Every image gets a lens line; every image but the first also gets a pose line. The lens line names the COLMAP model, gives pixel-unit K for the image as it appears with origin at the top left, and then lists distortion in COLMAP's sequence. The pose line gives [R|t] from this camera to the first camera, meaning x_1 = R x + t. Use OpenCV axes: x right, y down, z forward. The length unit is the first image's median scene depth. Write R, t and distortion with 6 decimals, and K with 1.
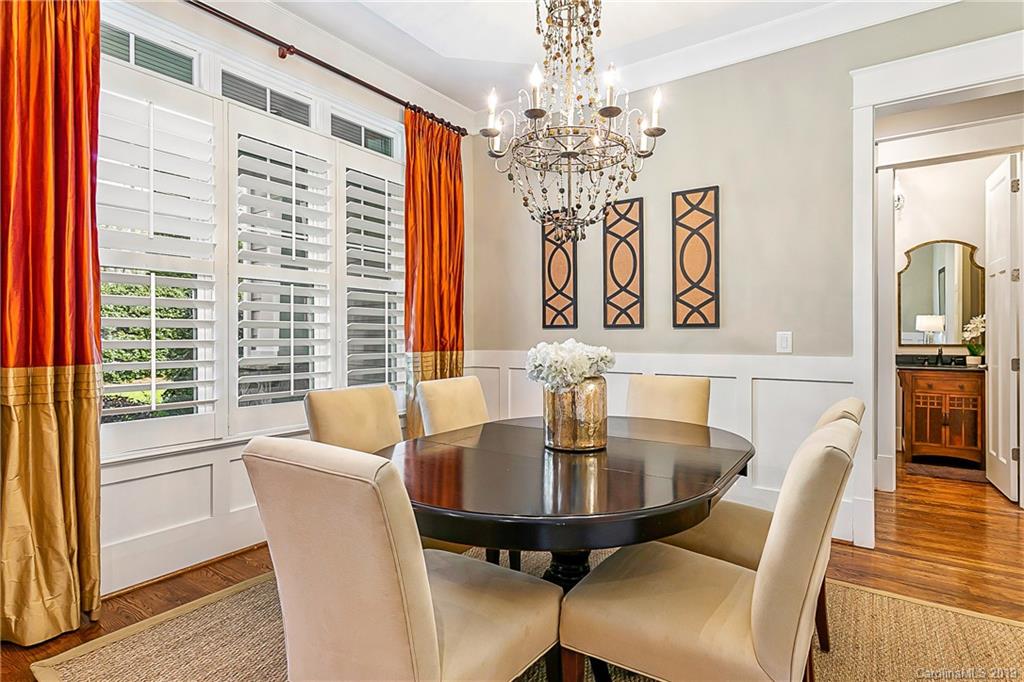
lens RADIAL K [[534.1, 0, 508.5], [0, 534.1, 325.8], [0, 0, 1]] dist [-0.000872, -0.000110]
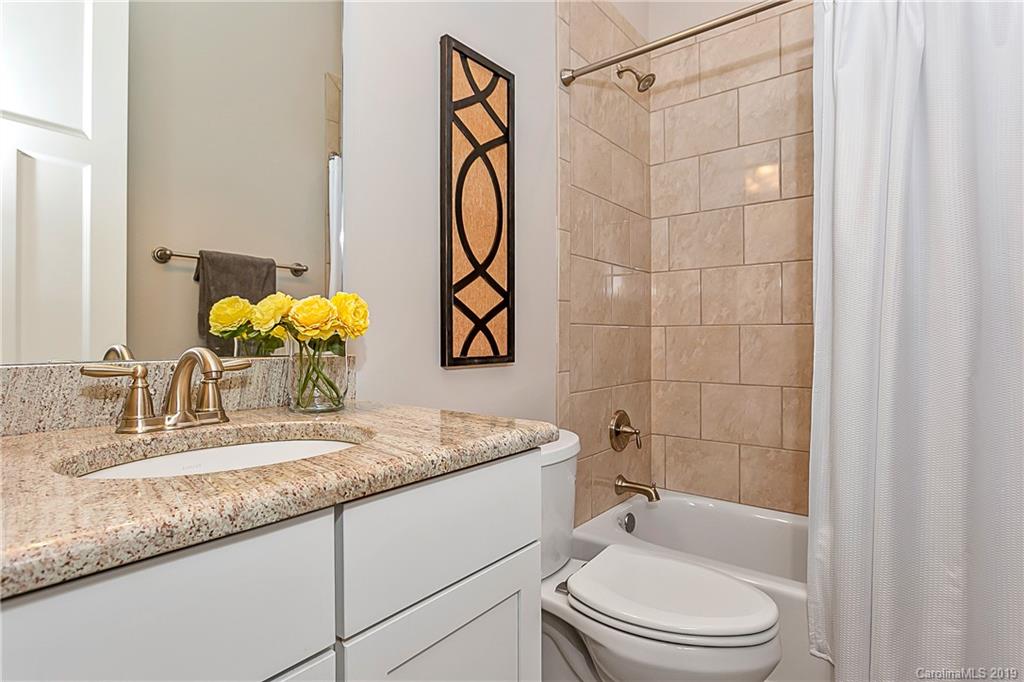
lens RADIAL K [[526.4, 0, 507.1], [0, 526.4, 331.9], [0, 0, 1]] dist [-0.003303, -0.001023]
pose [[0.055075, 0.011849, 0.998412, -0.091885], [-0.006586, 0.999912, -0.011504, -0.019808], [-0.998461, -0.005942, 0.055148, 0.977960]]
